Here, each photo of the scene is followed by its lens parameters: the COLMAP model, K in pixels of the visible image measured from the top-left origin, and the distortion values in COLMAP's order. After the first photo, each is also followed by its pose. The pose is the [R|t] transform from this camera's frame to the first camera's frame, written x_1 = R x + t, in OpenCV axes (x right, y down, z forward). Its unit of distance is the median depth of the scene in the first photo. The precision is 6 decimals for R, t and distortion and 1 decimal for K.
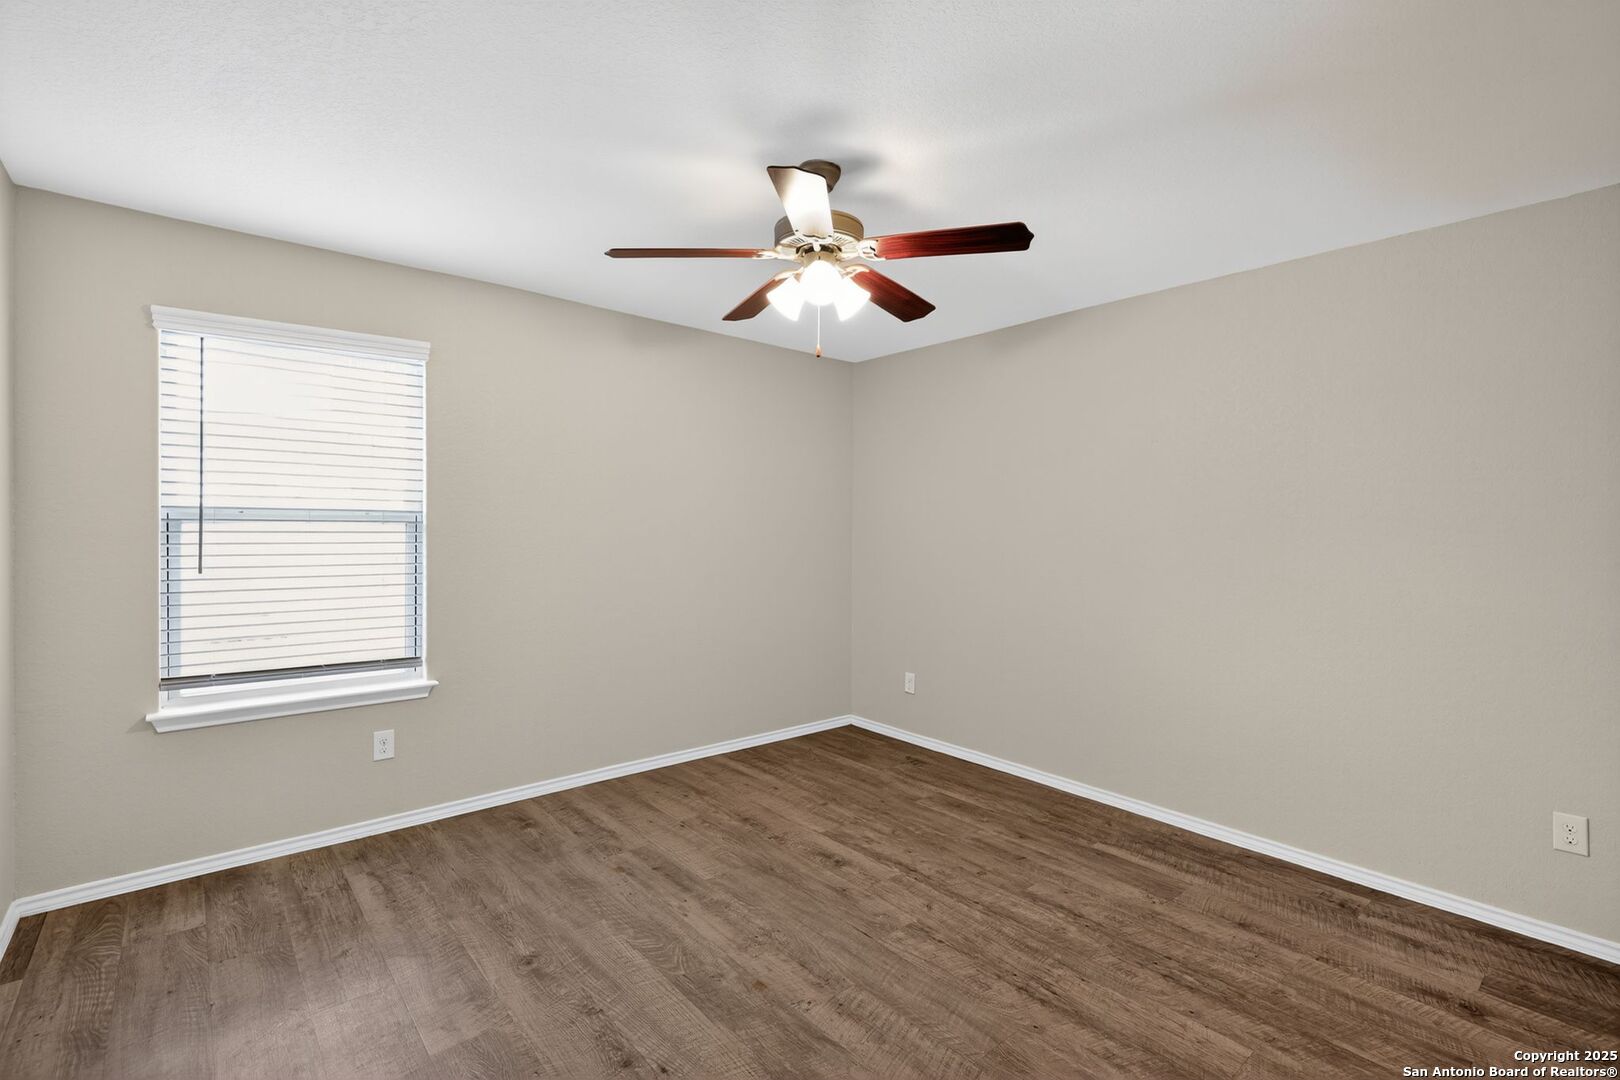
lens RADIAL K [[699.2, 0, 803.1], [0, 699.2, 500.7], [0, 0, 1]] dist [0.000346, 0.000062]
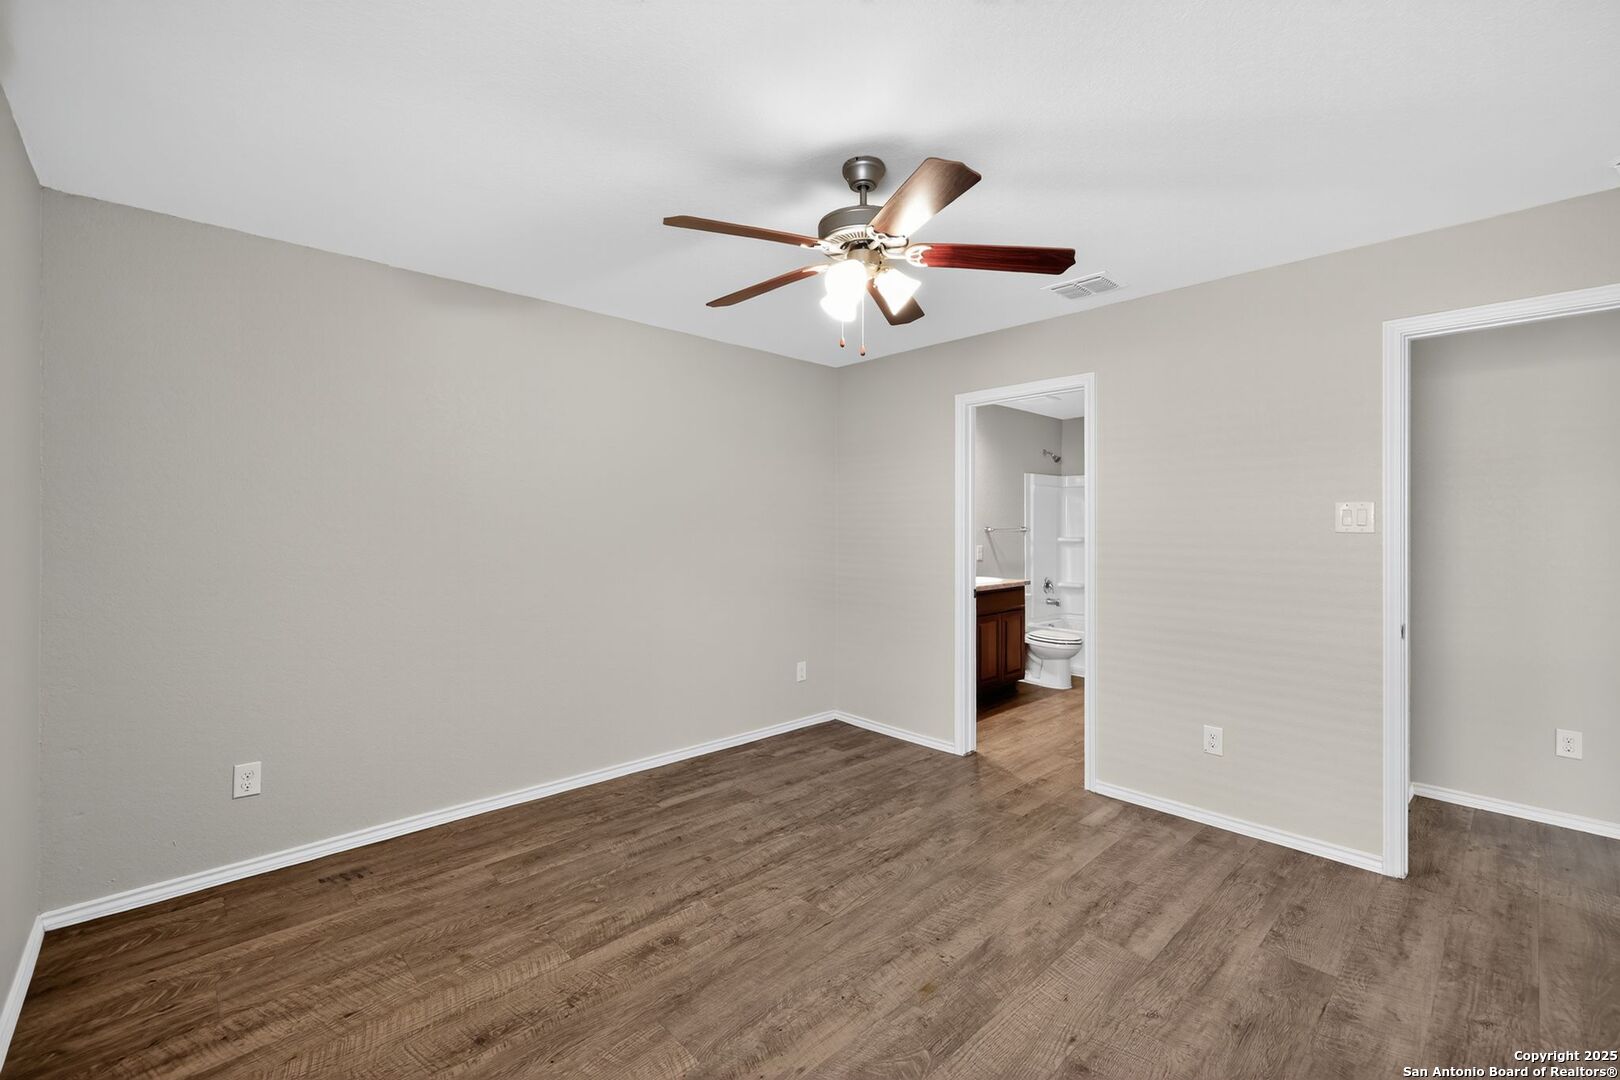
lens RADIAL K [[725.4, 0, 812.3], [0, 725.4, 527.6], [0, 0, 1]] dist [-0.003051, 0.000202]
pose [[-0.064079, -0.013405, 0.997855, -0.826246], [-0.038605, 0.999195, 0.010944, 0.051178], [-0.997198, -0.037821, -0.064545, 1.003008]]
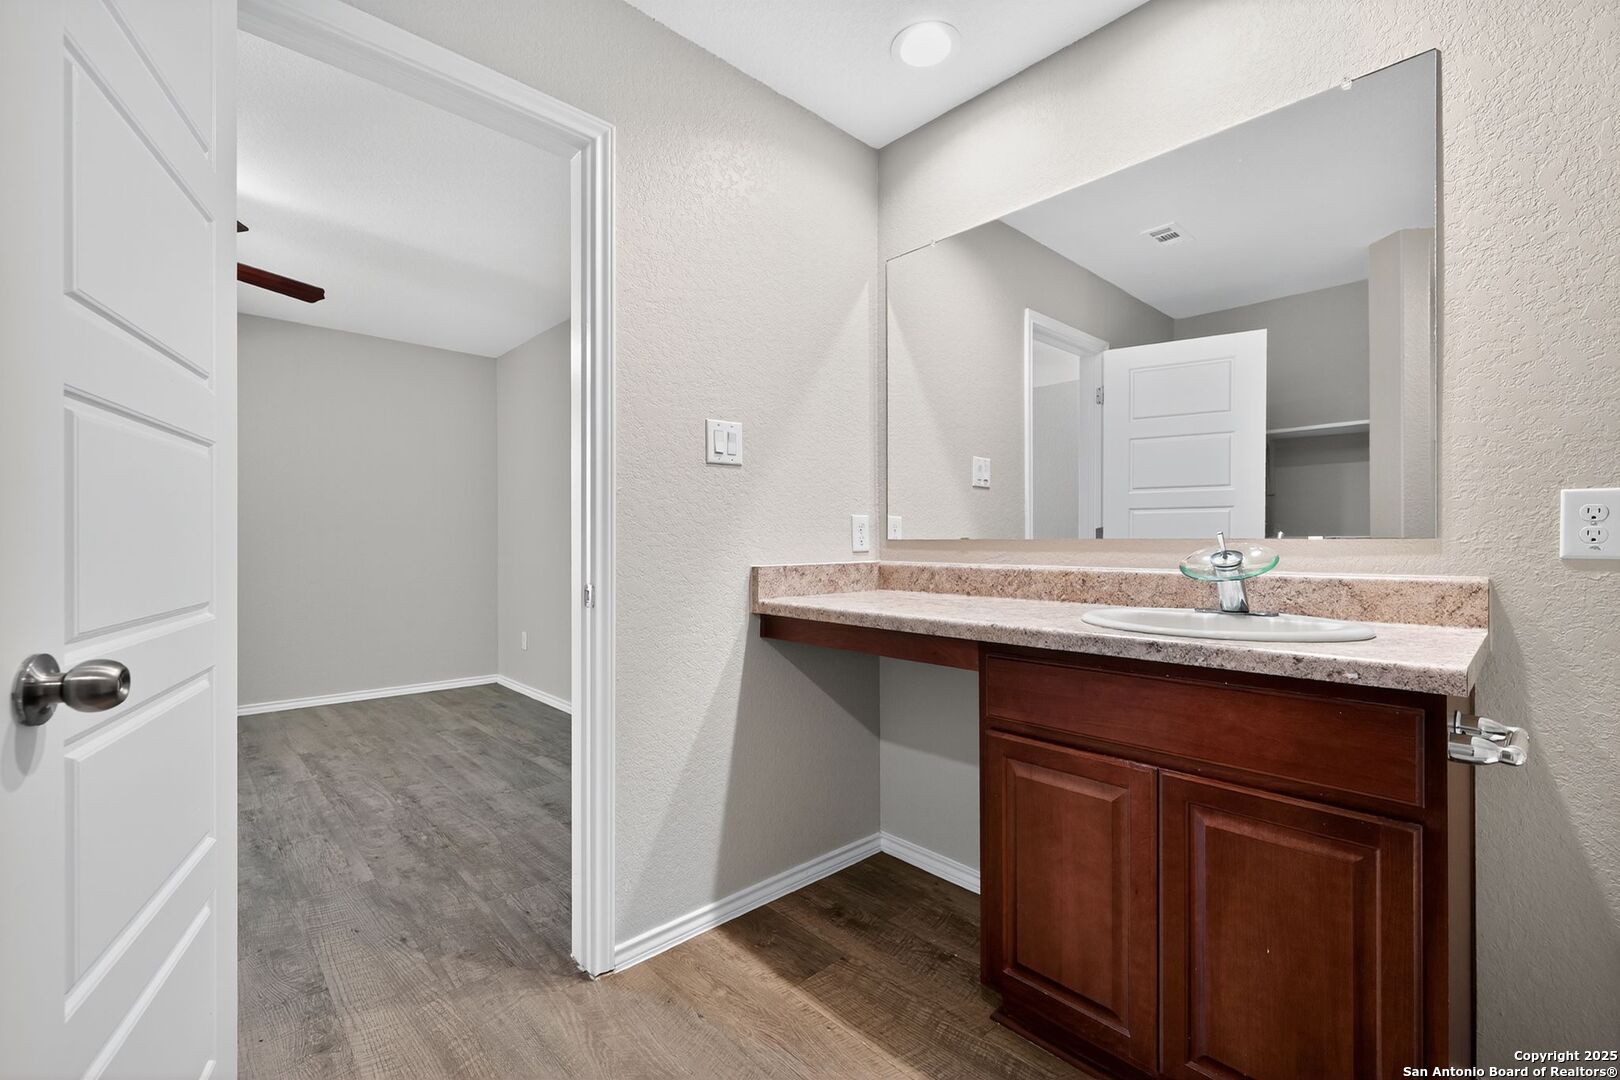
lens RADIAL K [[672.9, 0, 810.0], [0, 672.9, 540.0], [0, 0, 1]] dist [0.000589, 0.000075]
pose [[0.998695, -0.005169, 0.050813, 0.951217], [0.003352, 0.999354, 0.035780, 0.116447], [-0.050966, -0.035563, 0.998067, -0.126994]]
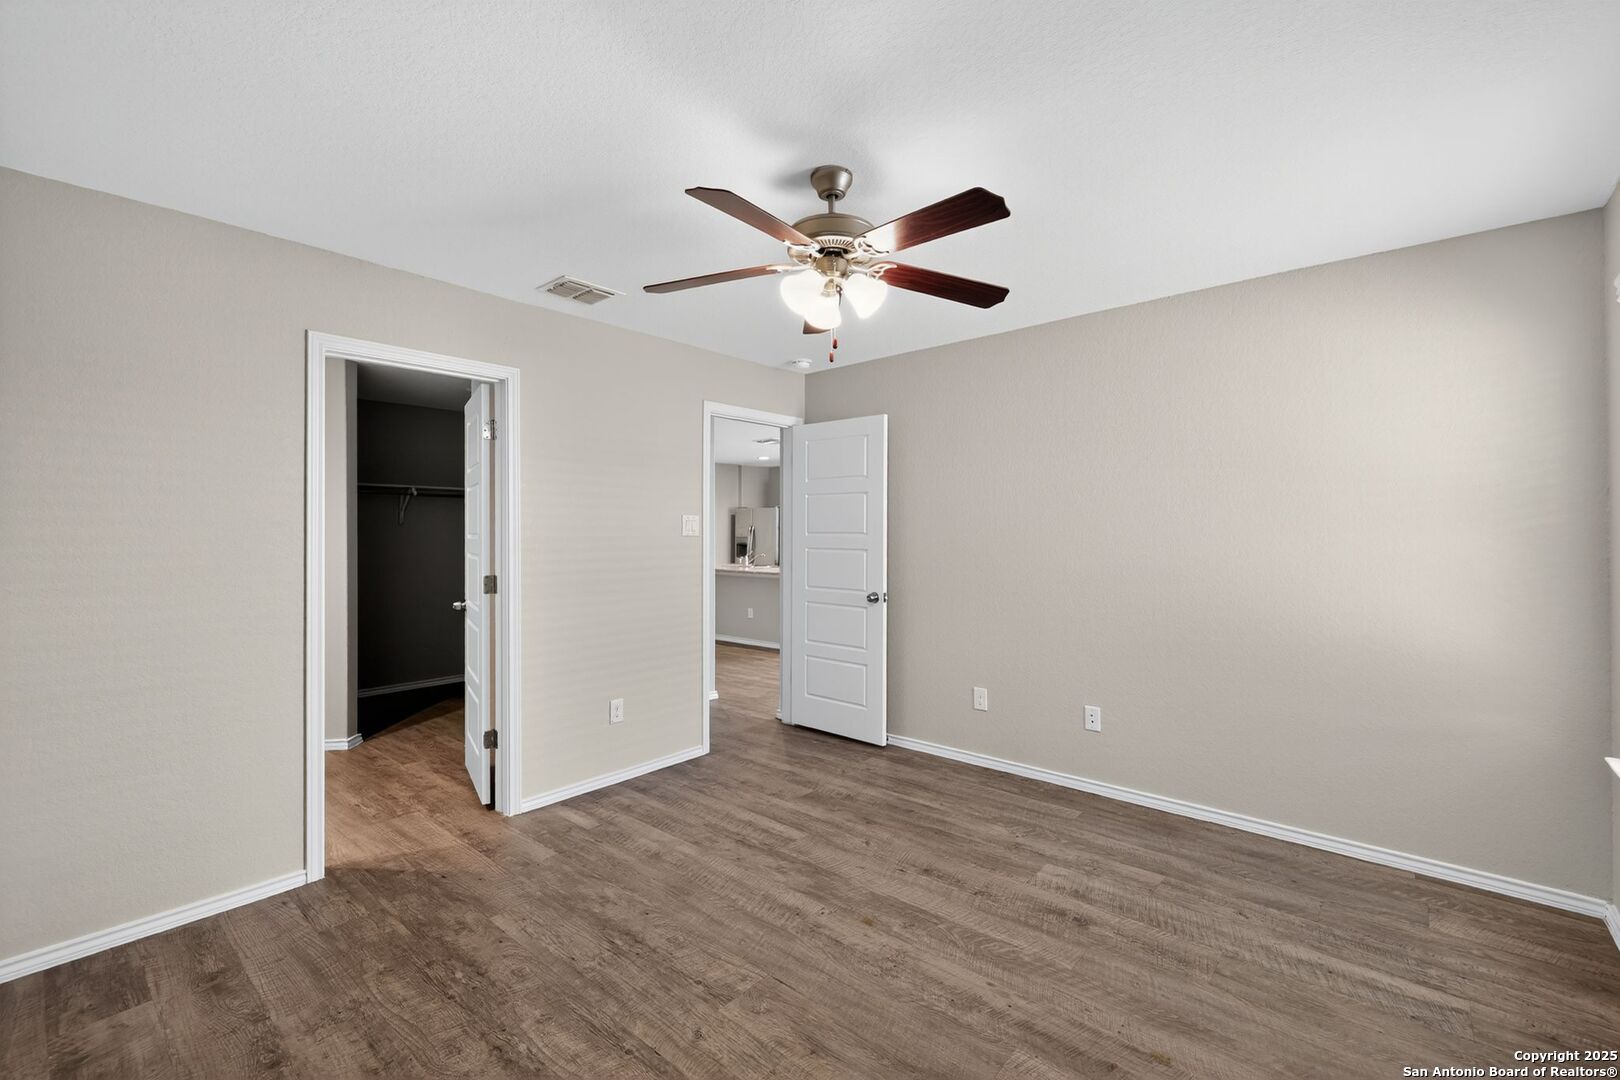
lens RADIAL K [[662.9, 0, 816.4], [0, 662.9, 534.2], [0, 0, 1]] dist [-0.000529, 0.000046]
pose [[-0.985634, -0.007326, -0.168735, 0.173738], [-0.001832, 0.999464, -0.032687, 0.064374], [0.168884, -0.031909, -0.985119, 1.693961]]
